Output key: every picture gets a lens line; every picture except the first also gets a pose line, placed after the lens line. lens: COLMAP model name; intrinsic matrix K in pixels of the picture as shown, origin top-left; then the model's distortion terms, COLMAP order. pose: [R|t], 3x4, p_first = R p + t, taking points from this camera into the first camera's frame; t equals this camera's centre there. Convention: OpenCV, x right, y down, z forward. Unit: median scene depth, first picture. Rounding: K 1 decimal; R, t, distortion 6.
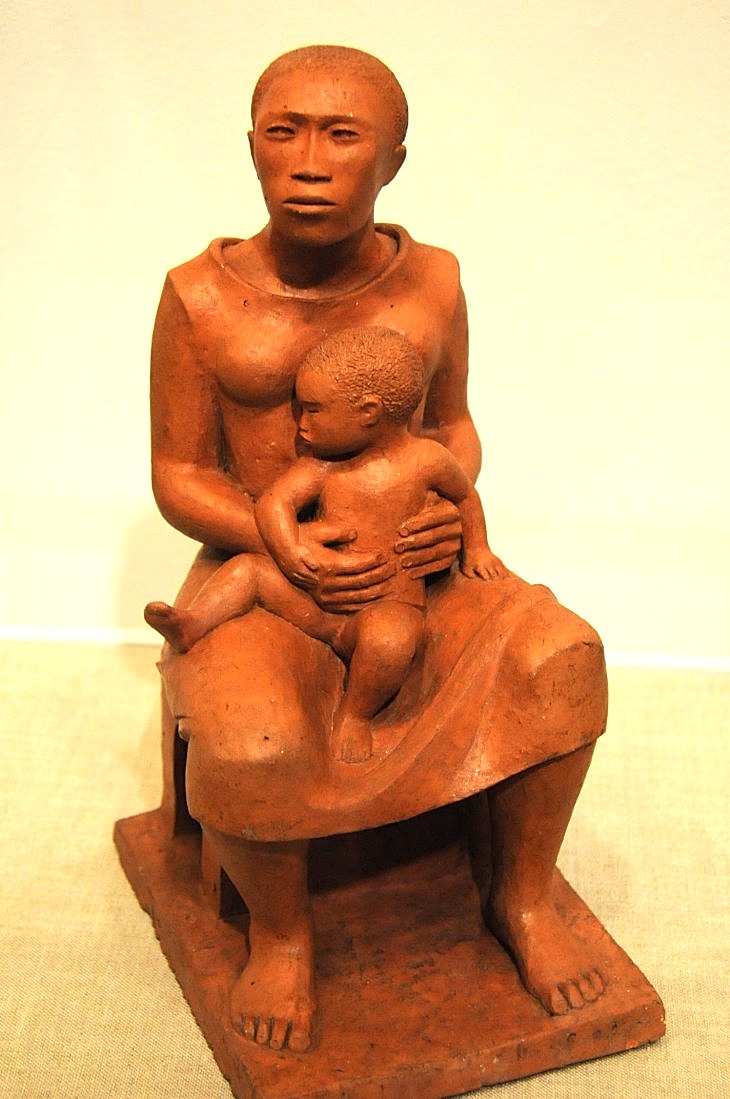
lens RADIAL K [[2445.7, 0, 365.9], [0, 2445.7, 550.6], [0, 0, 1]] dist [0.426257, 0.000000]
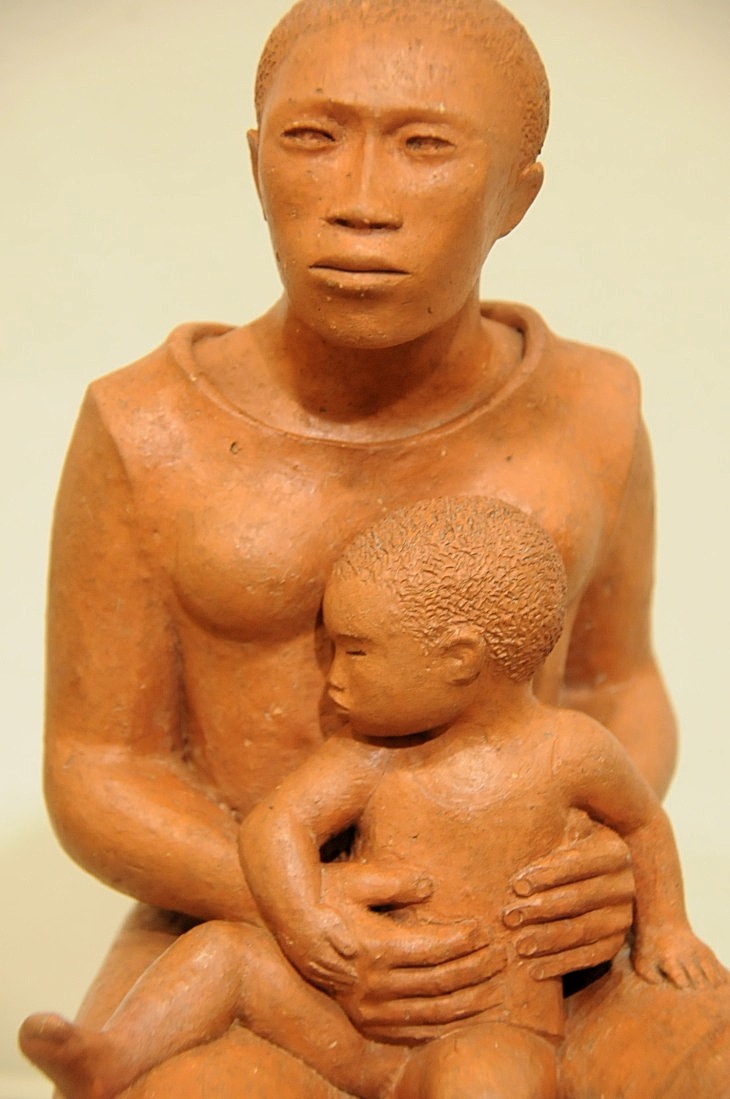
lens RADIAL K [[5860.1, 0, 366.5], [0, 5860.1, 549.4], [0, 0, 1]] dist [2.292282, 0.000000]
pose [[0.999453, 0.025303, -0.021307, 0.007397], [-0.026569, 0.997759, -0.061414, -0.001184], [0.019705, 0.061946, 0.997885, -0.267198]]
